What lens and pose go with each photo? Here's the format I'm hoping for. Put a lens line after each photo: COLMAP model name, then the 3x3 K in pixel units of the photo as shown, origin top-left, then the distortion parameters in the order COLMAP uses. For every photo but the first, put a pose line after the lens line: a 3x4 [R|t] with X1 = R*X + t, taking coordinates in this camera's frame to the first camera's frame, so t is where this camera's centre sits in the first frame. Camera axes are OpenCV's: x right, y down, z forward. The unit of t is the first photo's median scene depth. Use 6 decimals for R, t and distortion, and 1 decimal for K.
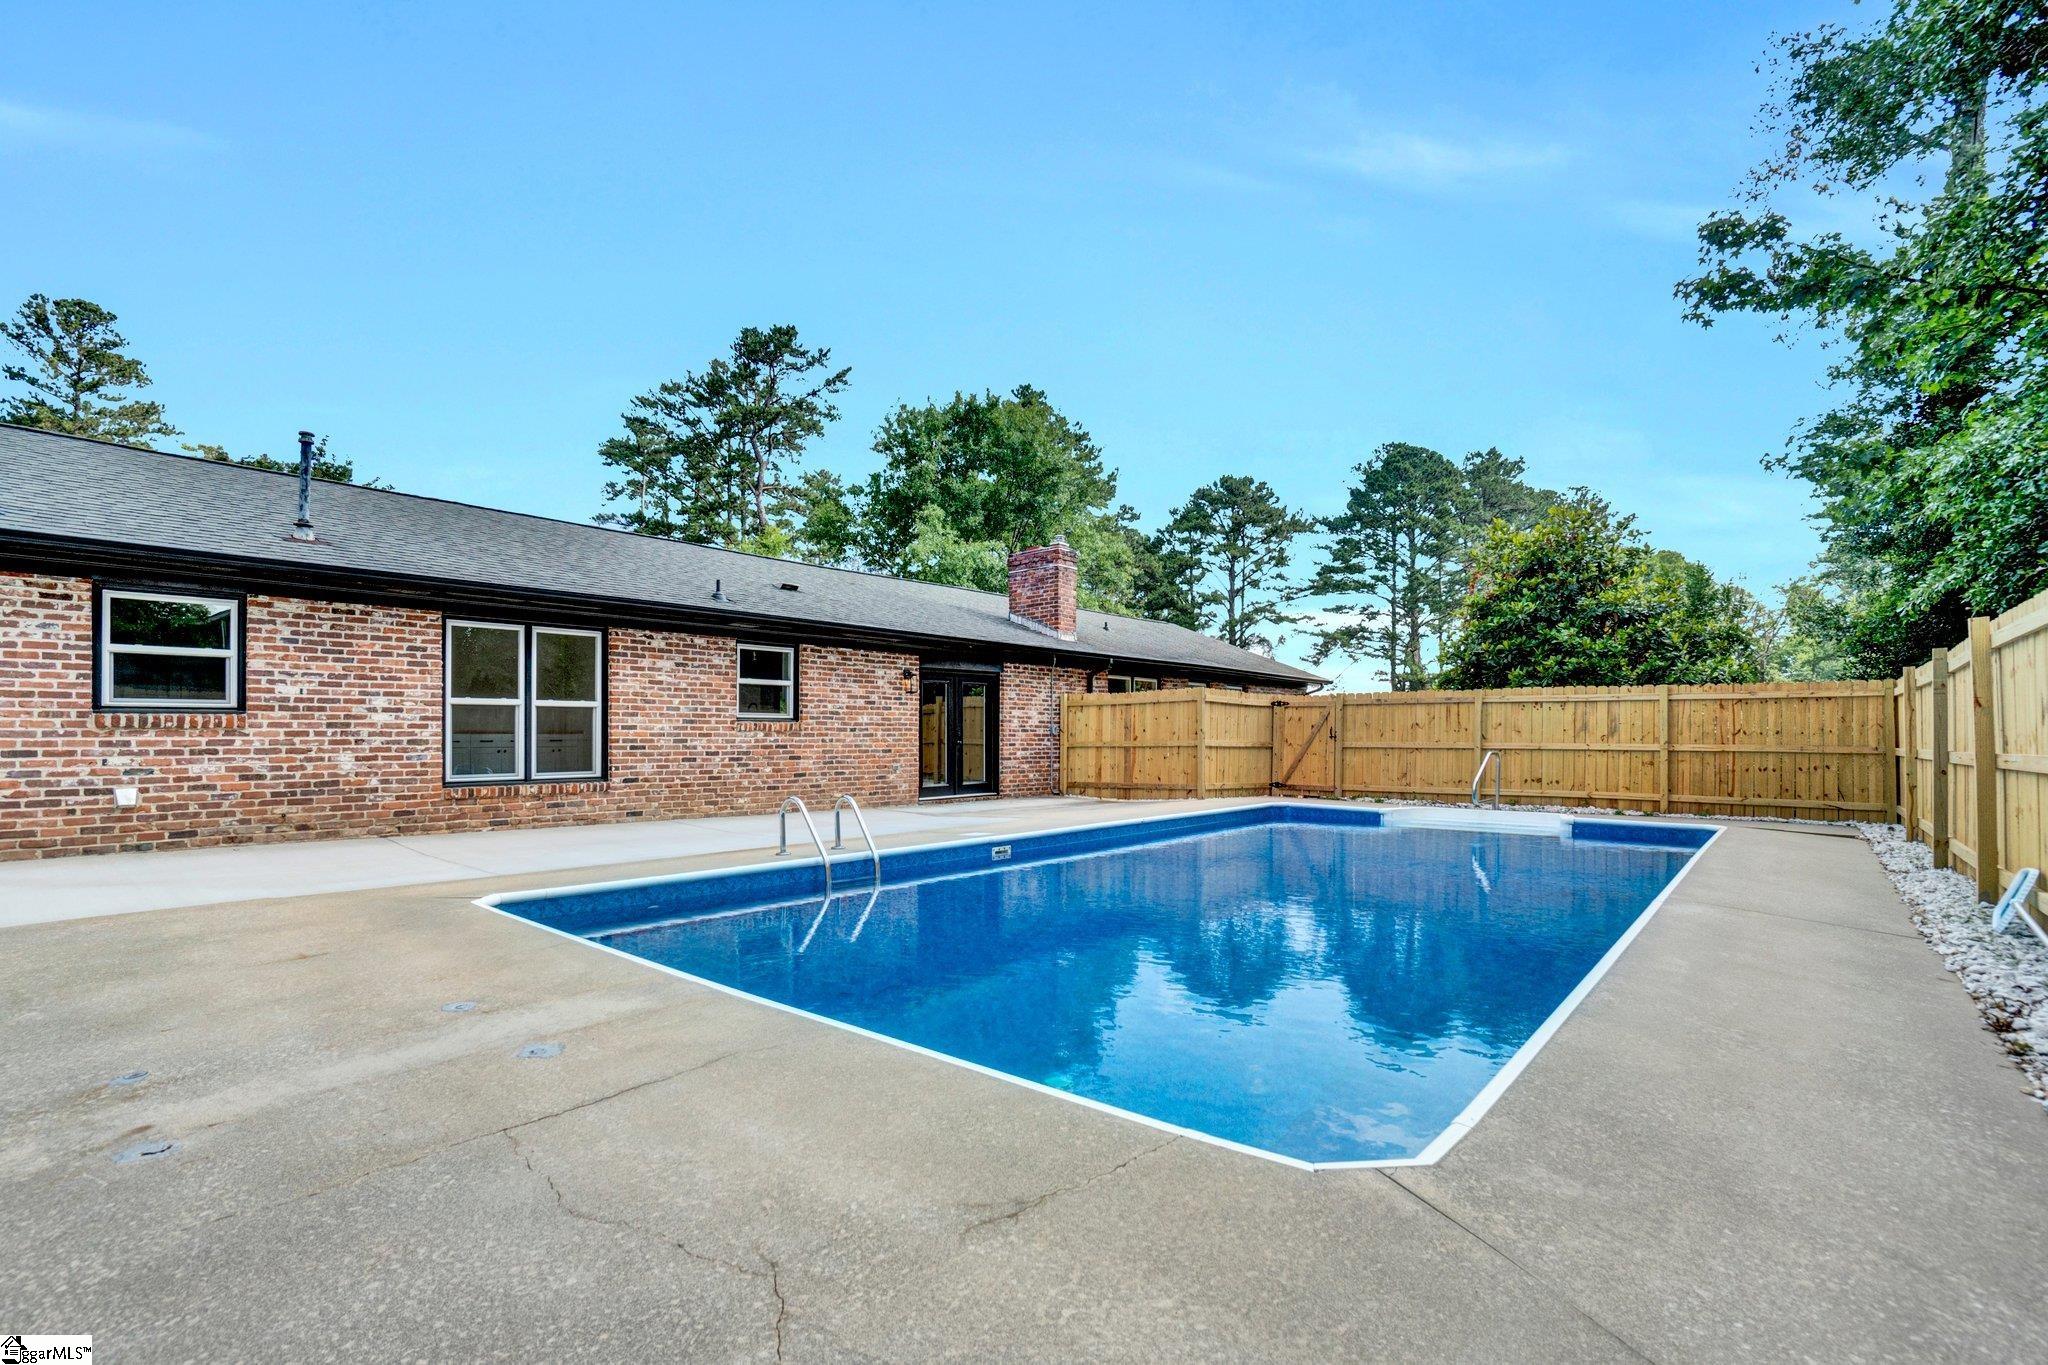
lens RADIAL K [[947.9, 0, 986.1], [0, 947.9, 722.3], [0, 0, 1]] dist [-0.016439, 0.000433]
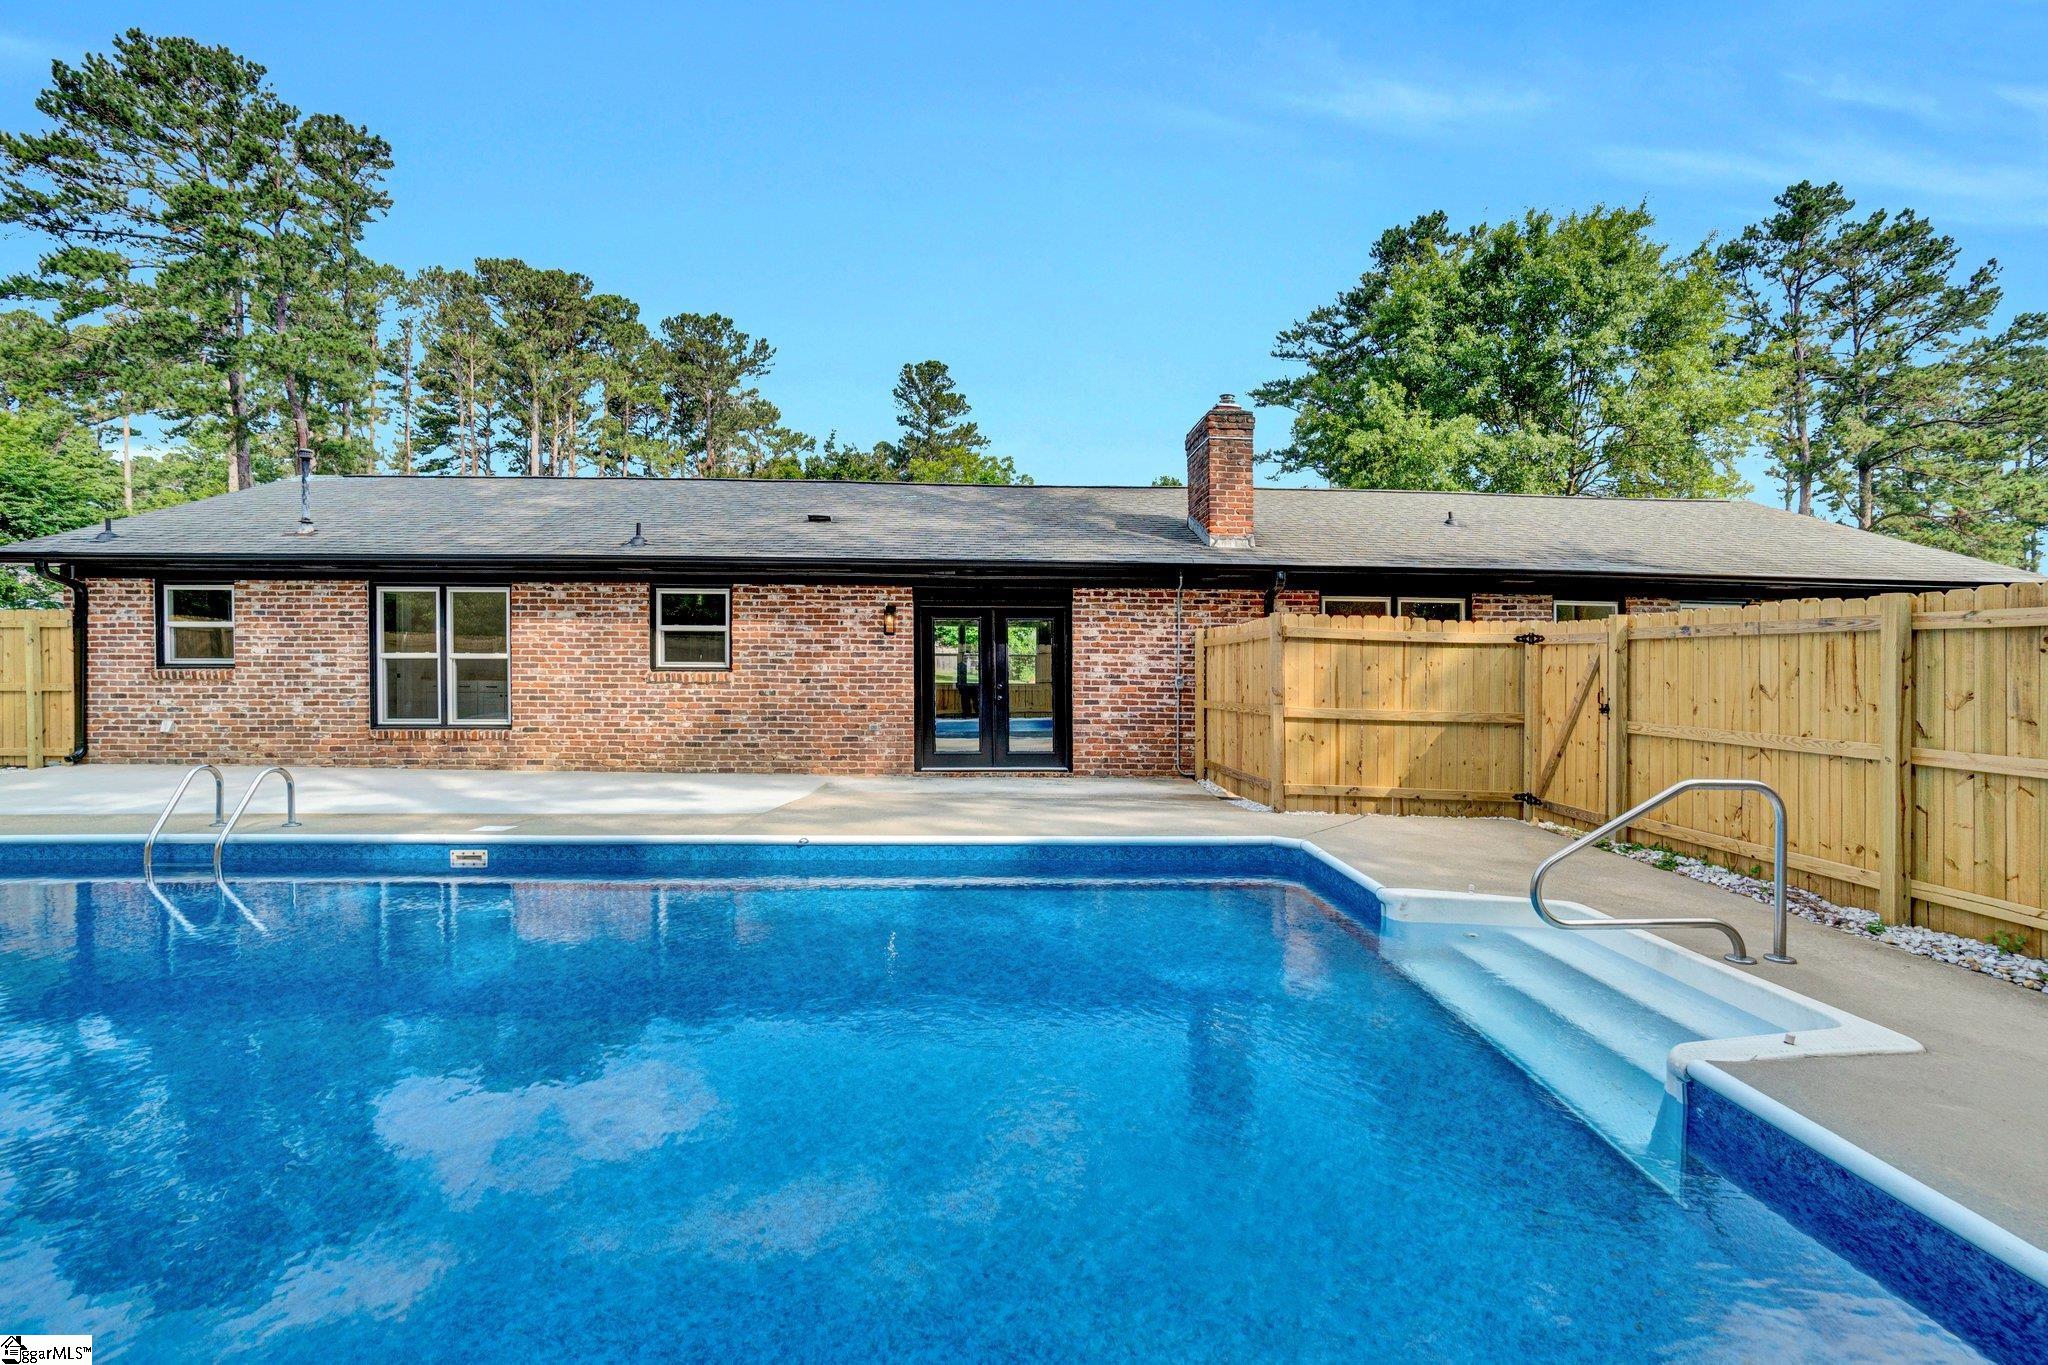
lens RADIAL K [[908.6, 0, 1002.1], [0, 908.6, 694.8], [0, 0, 1]] dist [-0.060936, 0.024731]
pose [[0.697831, 0.028041, -0.715714, 0.663324], [0.003465, 0.999090, 0.042522, -0.015981], [0.716255, -0.032153, 0.697098, 0.671518]]
